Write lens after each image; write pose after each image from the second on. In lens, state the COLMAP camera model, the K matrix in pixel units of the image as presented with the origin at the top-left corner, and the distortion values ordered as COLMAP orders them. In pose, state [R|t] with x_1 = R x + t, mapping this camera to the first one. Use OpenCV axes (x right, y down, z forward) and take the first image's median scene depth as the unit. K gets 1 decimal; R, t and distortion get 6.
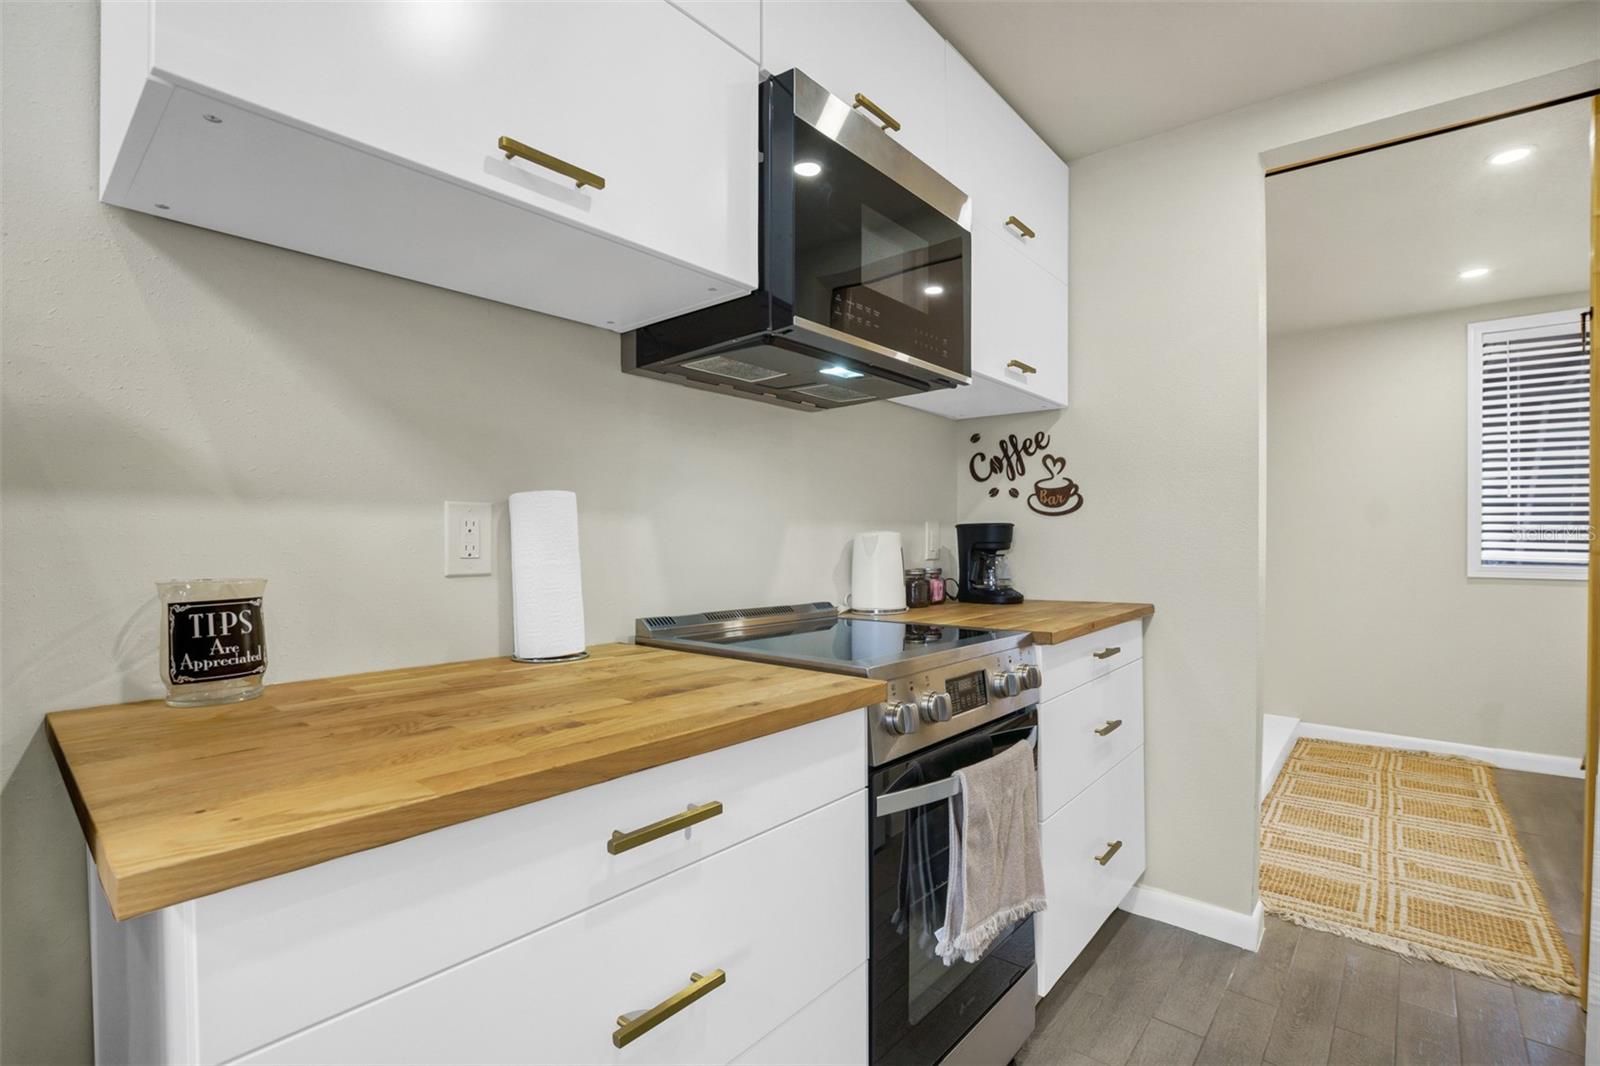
lens RADIAL K [[743.6, 0, 792.4], [0, 743.6, 537.0], [0, 0, 1]] dist [-0.028931, 0.002593]
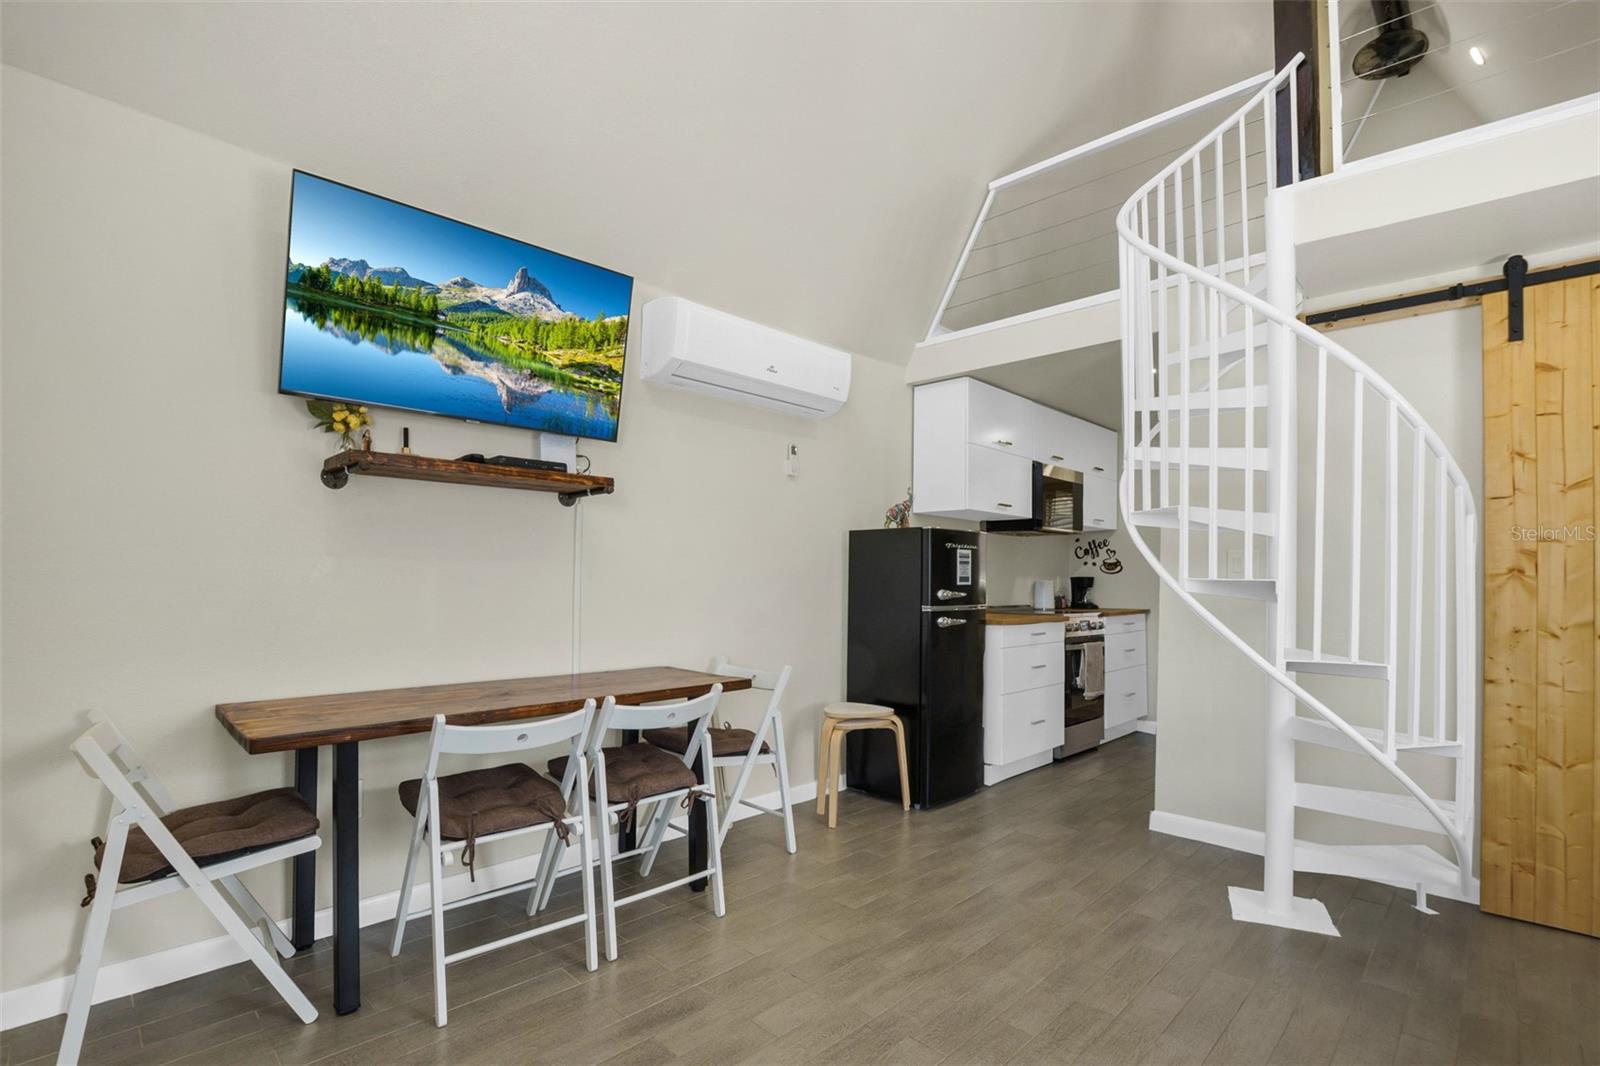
lens RADIAL K [[743.6, 0, 797.6], [0, 743.6, 567.4], [0, 0, 1]] dist [-0.028931, 0.002593]
pose [[0.997029, 0.003642, -0.076937, -0.496961], [-0.005145, 0.999799, -0.019352, 0.003351], [0.076851, 0.019691, 0.996848, -1.532284]]
